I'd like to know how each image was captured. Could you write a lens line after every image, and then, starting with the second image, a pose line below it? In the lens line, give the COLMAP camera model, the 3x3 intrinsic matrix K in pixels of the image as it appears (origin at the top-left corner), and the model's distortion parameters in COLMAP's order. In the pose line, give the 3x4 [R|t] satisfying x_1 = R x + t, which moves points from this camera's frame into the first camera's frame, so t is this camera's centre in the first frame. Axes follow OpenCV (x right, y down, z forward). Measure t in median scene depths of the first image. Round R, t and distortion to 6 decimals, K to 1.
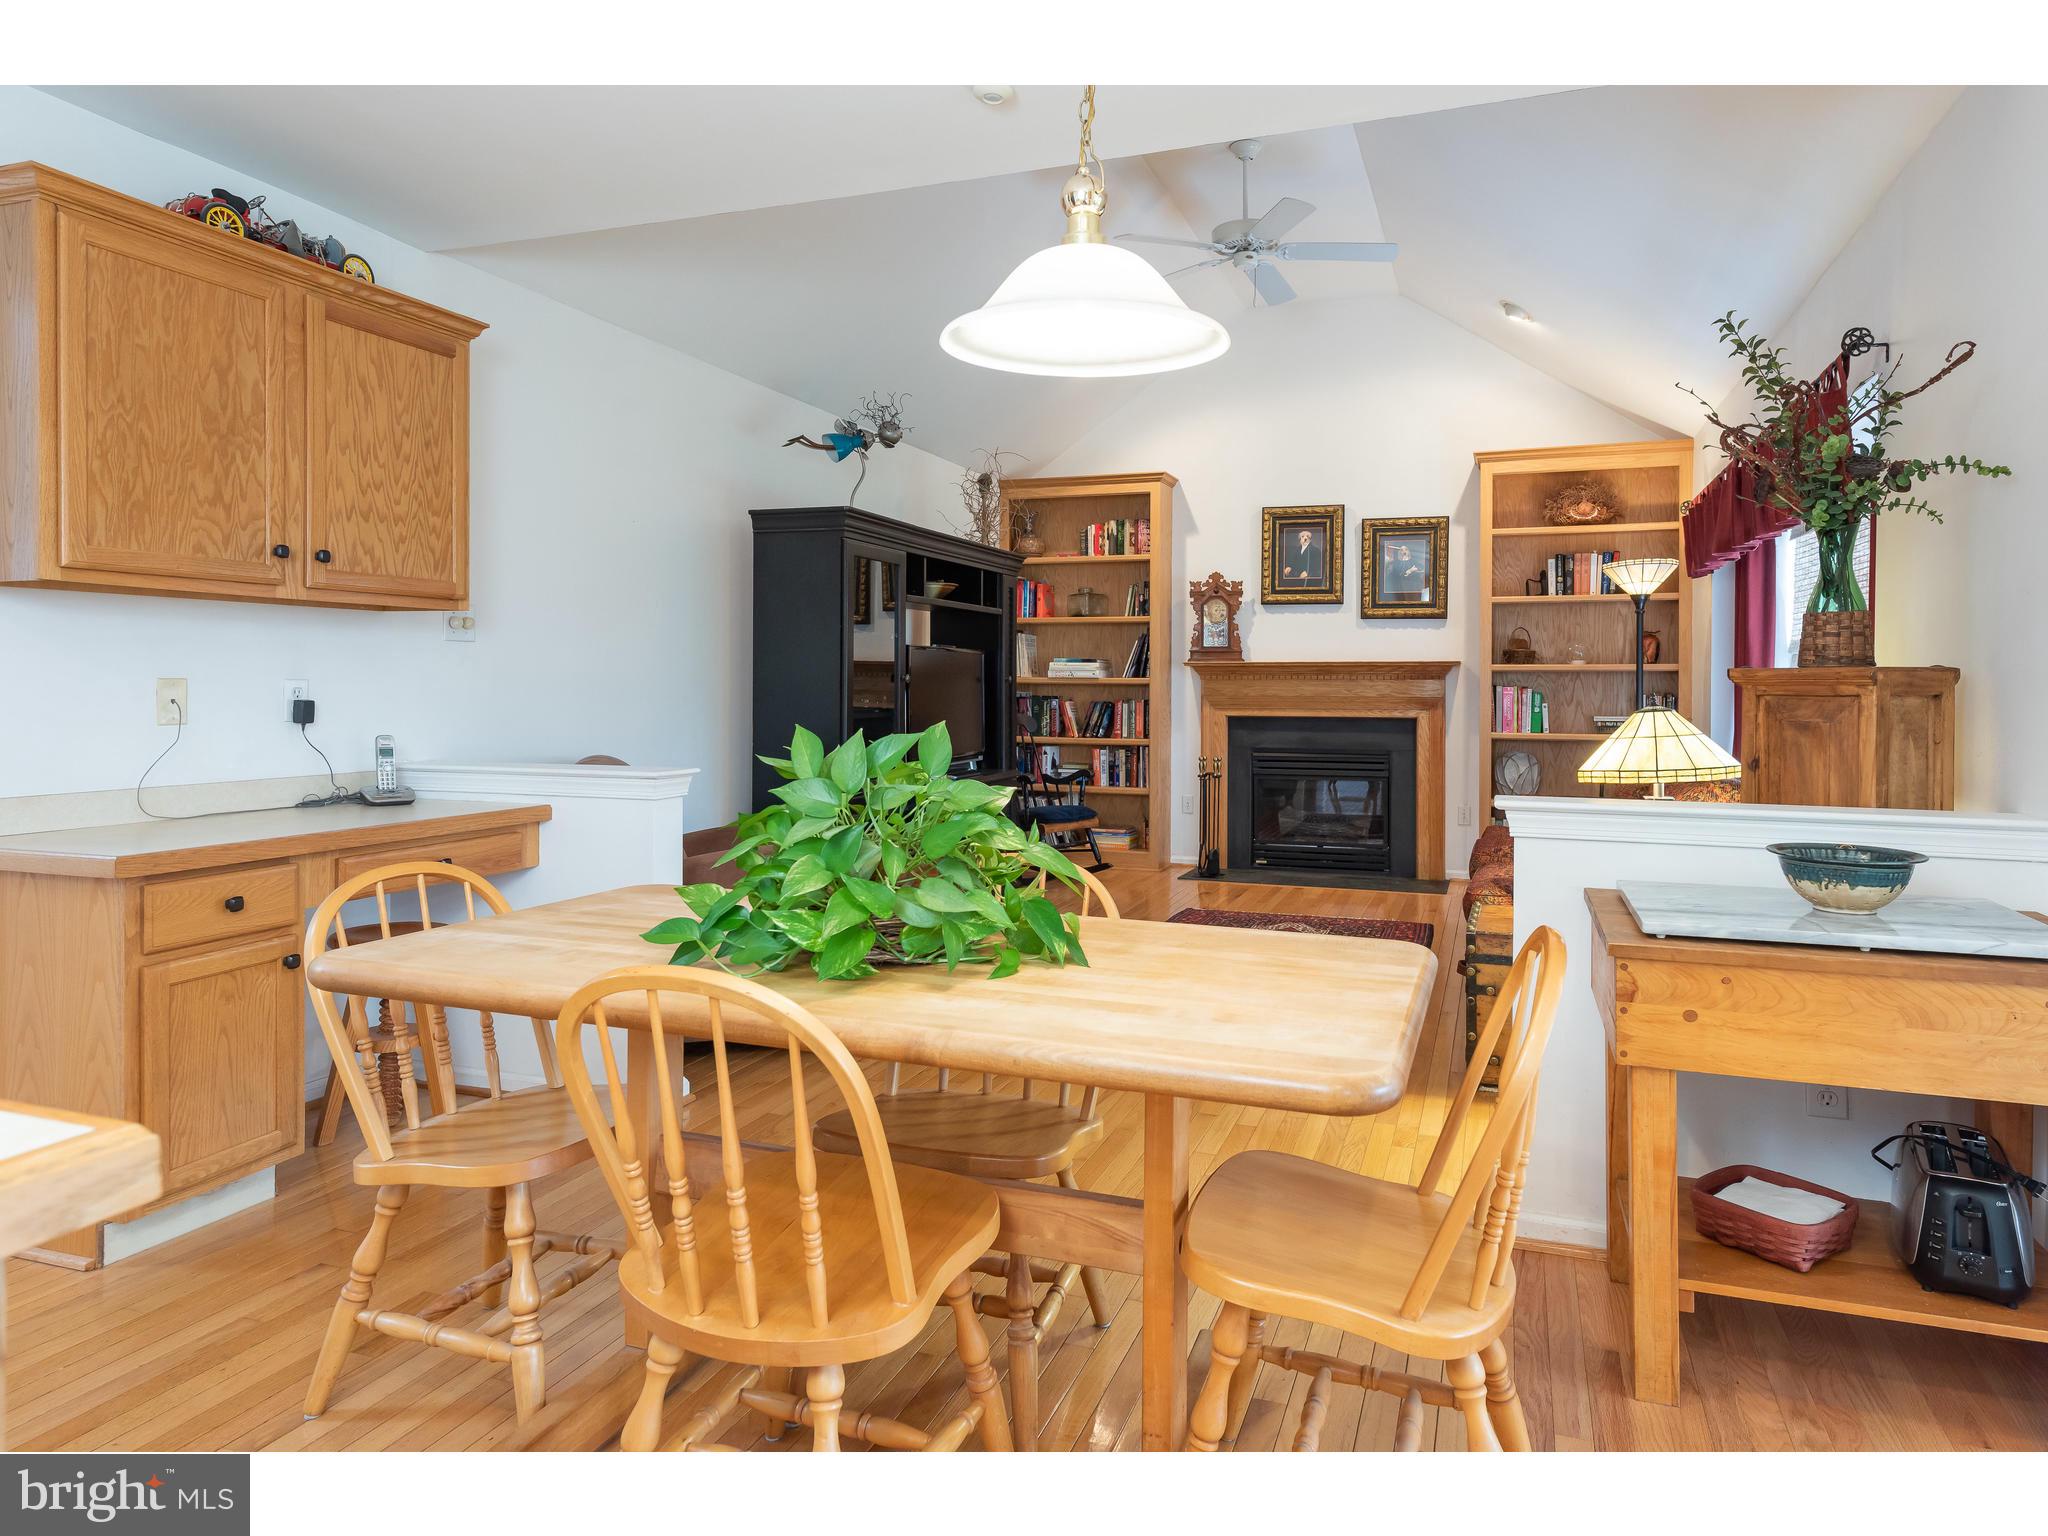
lens RADIAL K [[1226.0, 0, 1073.4], [0, 1226.0, 698.6], [0, 0, 1]] dist [0.018647, -0.000443]
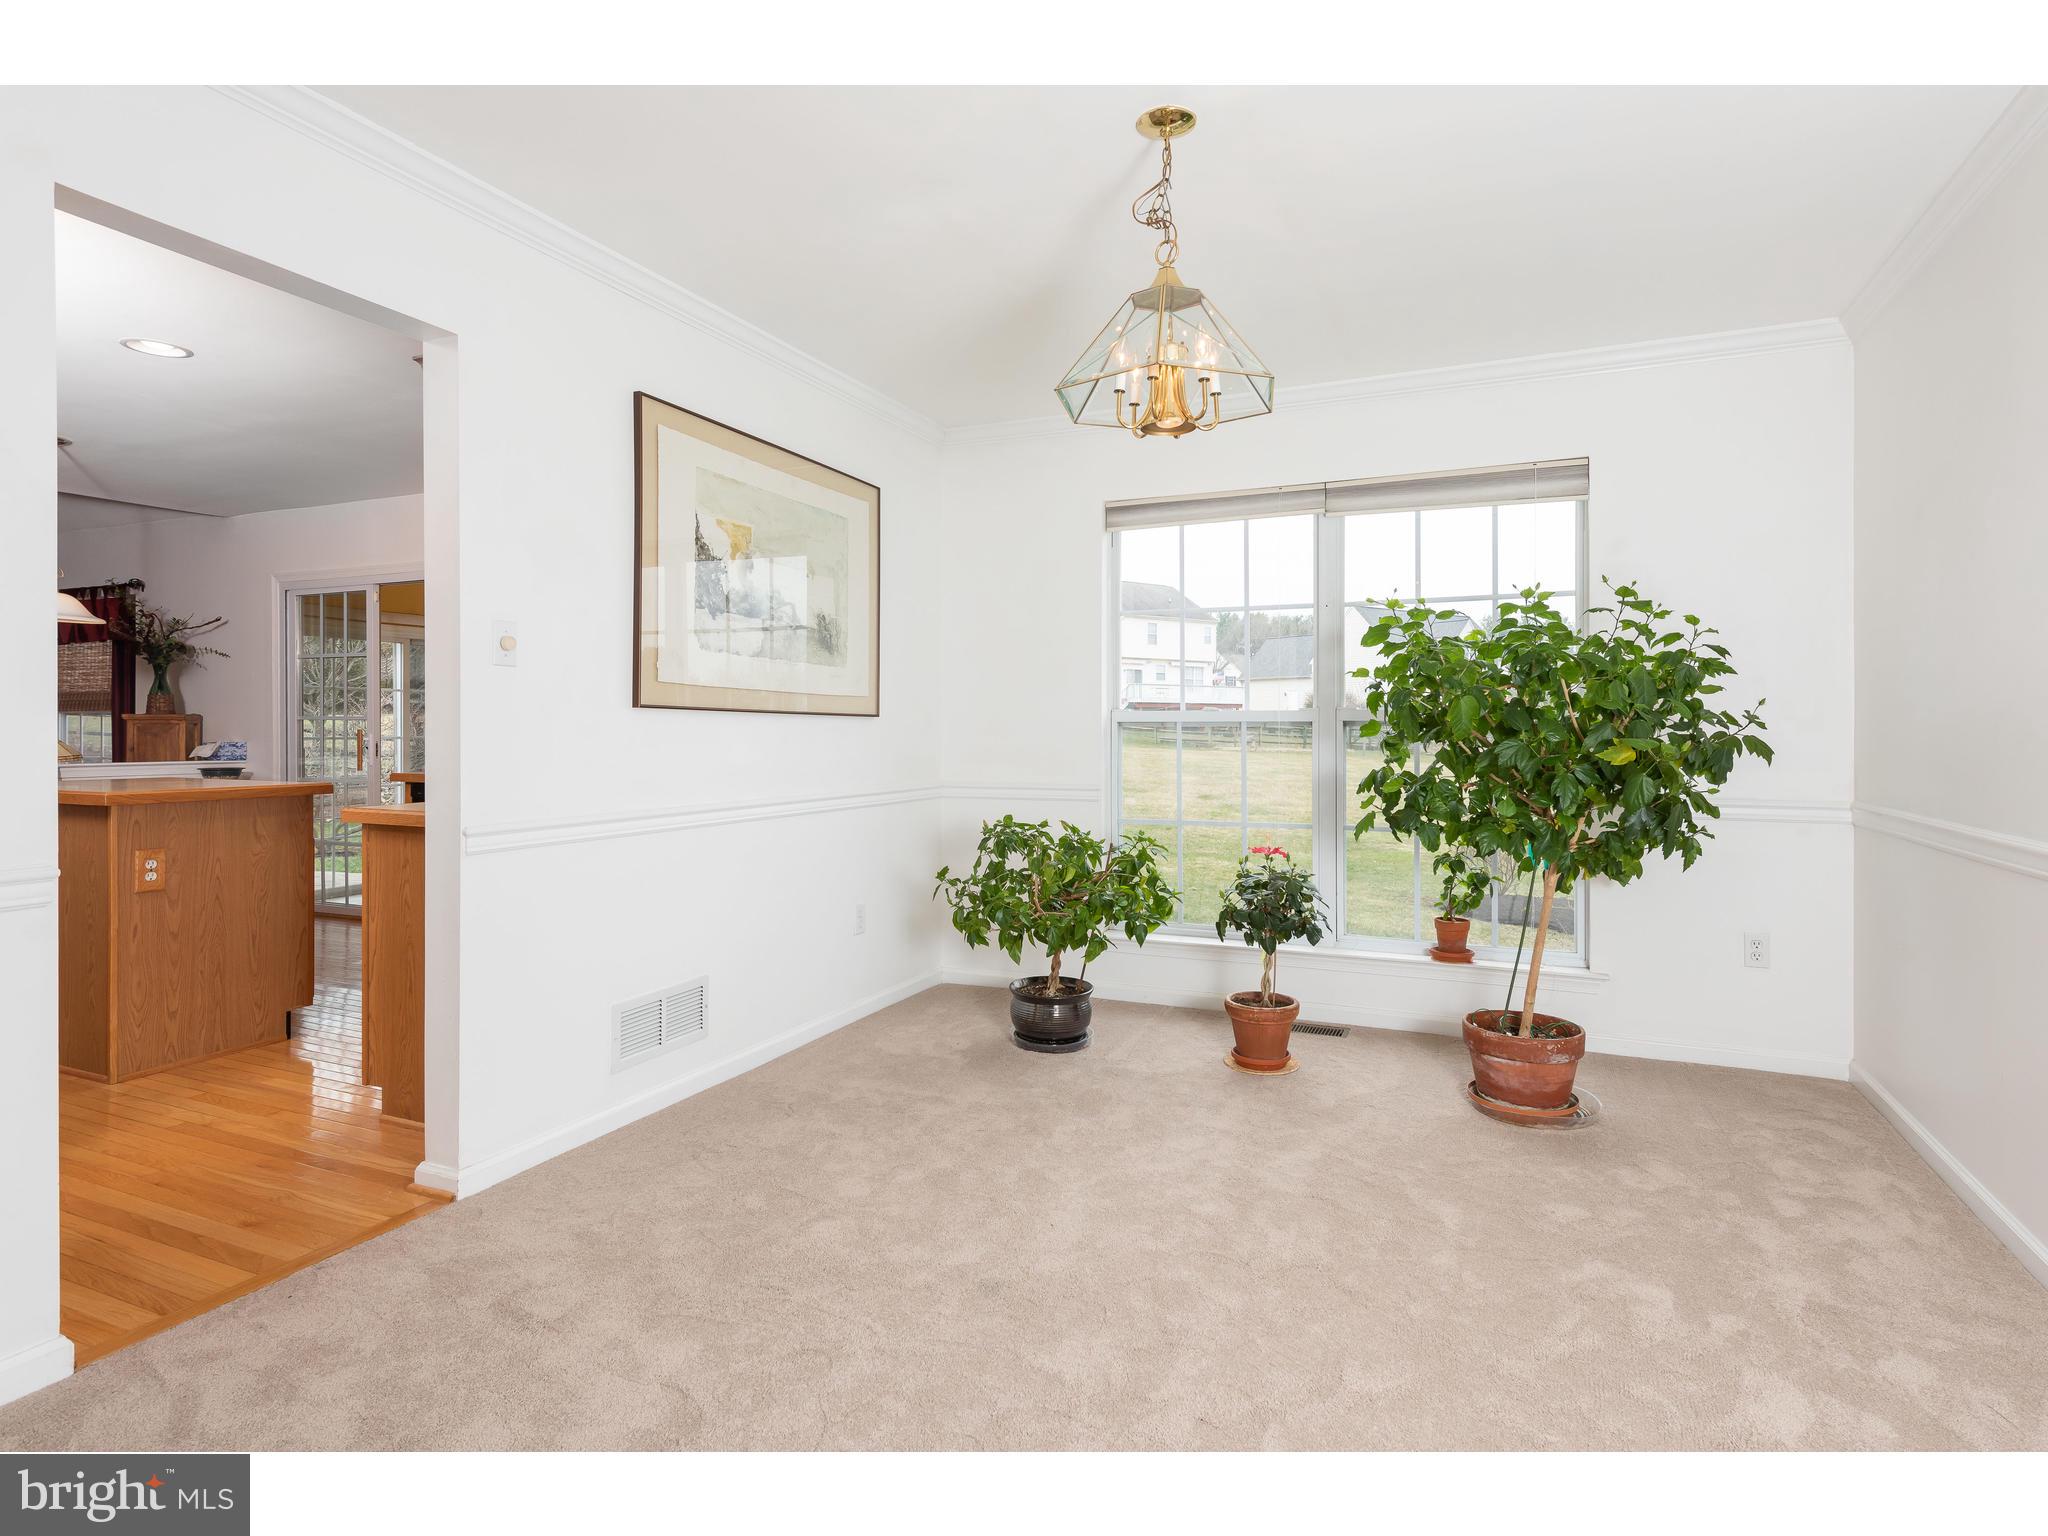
lens RADIAL K [[1124.3, 0, 1057.6], [0, 1124.3, 730.1], [0, 0, 1]] dist [0.005329, 0.000931]
pose [[0.083547, -0.004578, 0.996493, -0.667390], [0.008278, 0.999958, 0.003900, 0.006318], [-0.996469, 0.007923, 0.083581, -0.472141]]
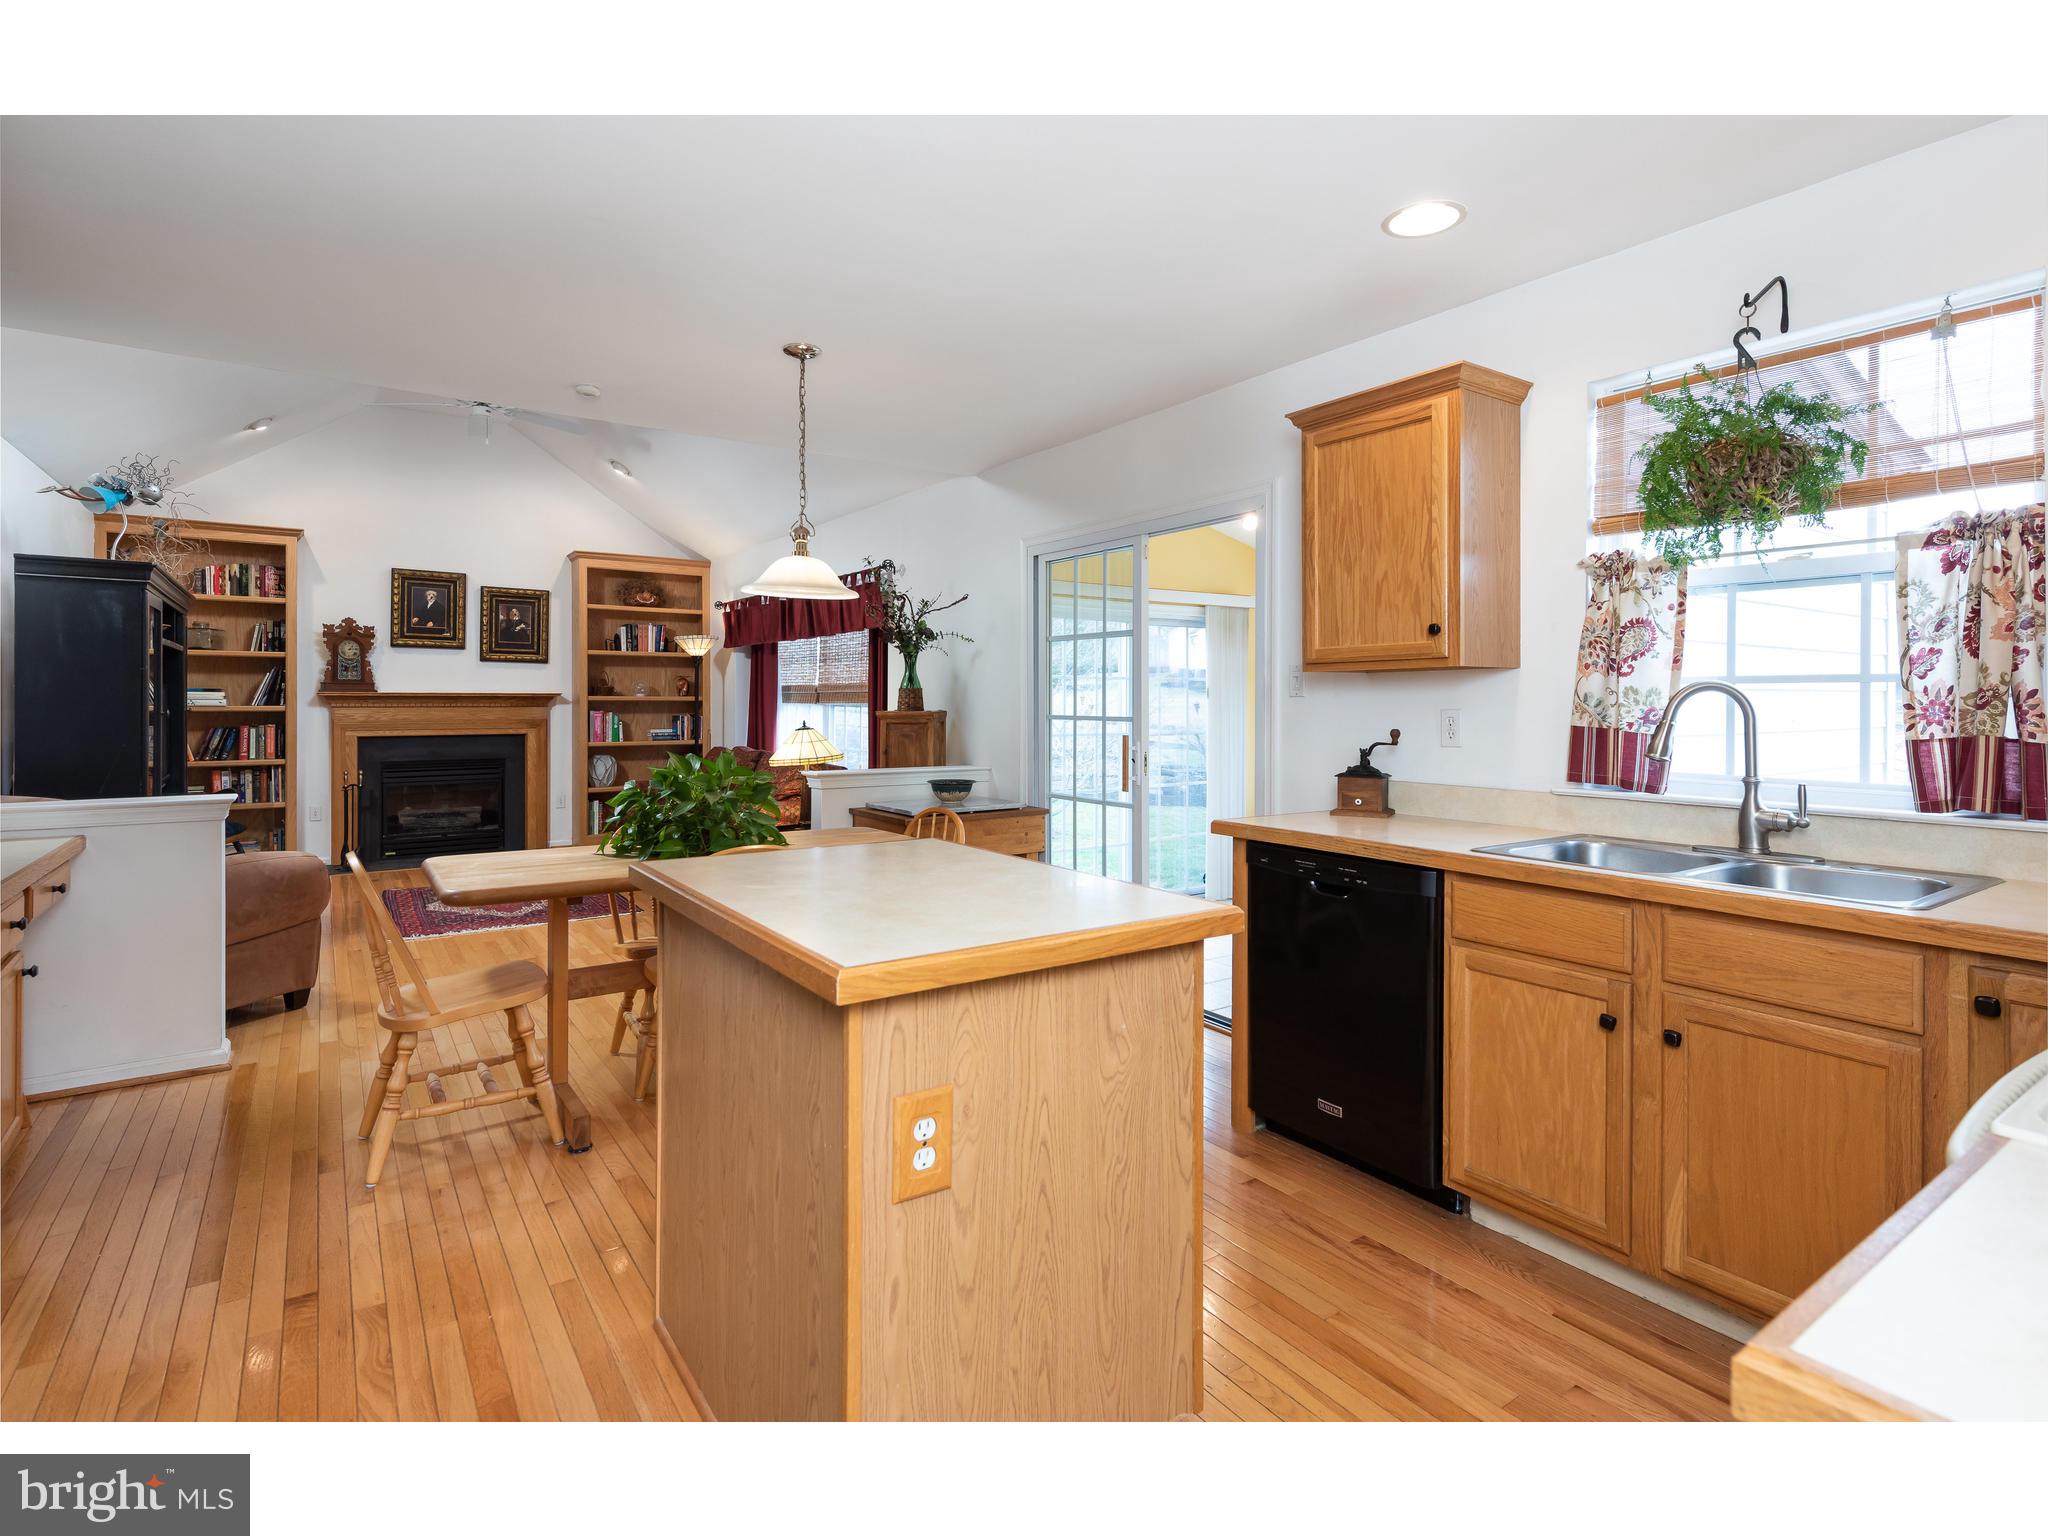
lens RADIAL K [[1019.9, 0, 1029.0], [0, 1019.9, 704.1], [0, 0, 1]] dist [0.022879, -0.003682]
pose [[0.588443, -0.004632, 0.808526, -0.329727], [0.007701, 0.999970, 0.000124, -0.014138], [-0.808502, 0.006153, 0.588461, -0.143212]]
